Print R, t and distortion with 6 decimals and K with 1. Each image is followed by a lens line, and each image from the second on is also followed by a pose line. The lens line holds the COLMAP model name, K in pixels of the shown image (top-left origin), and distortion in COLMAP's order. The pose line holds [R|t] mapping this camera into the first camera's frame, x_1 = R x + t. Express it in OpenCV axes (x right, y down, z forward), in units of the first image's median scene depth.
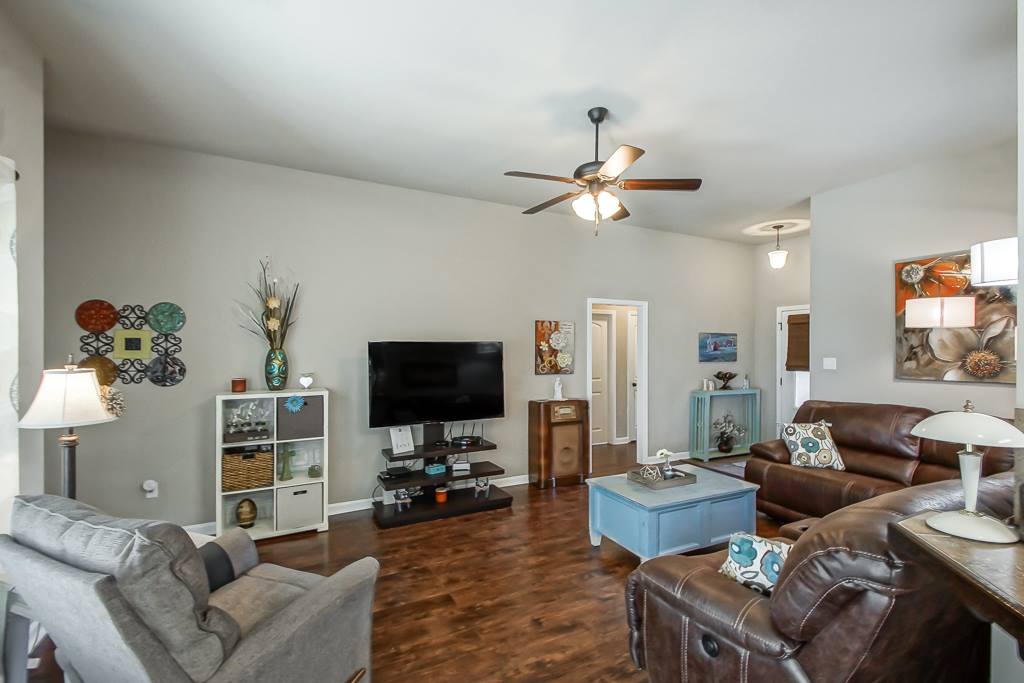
lens RADIAL K [[463.8, 0, 512.0], [0, 463.8, 341.5], [0, 0, 1]] dist [0.000805, -0.000110]
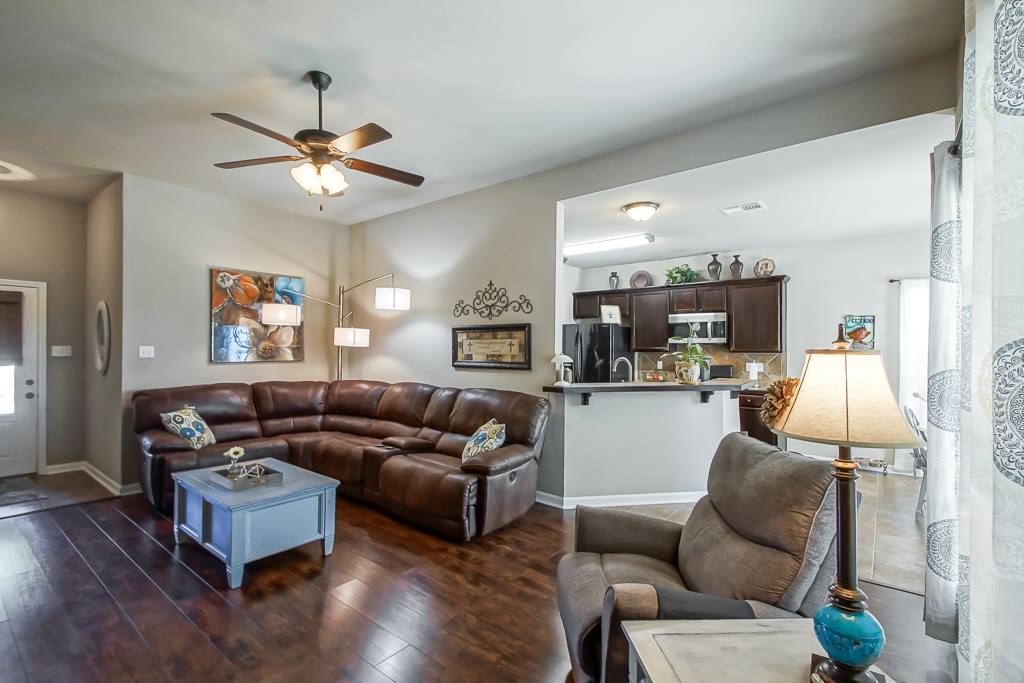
lens RADIAL K [[495.6, 0, 512.0], [0, 495.6, 341.5], [0, 0, 1]] dist [-0.000380, 0.000110]
pose [[-0.449910, 0.010765, 0.893009, -0.777051], [-0.025782, 0.999354, -0.025036, 0.040736], [-0.892702, -0.034287, -0.449342, 0.983171]]
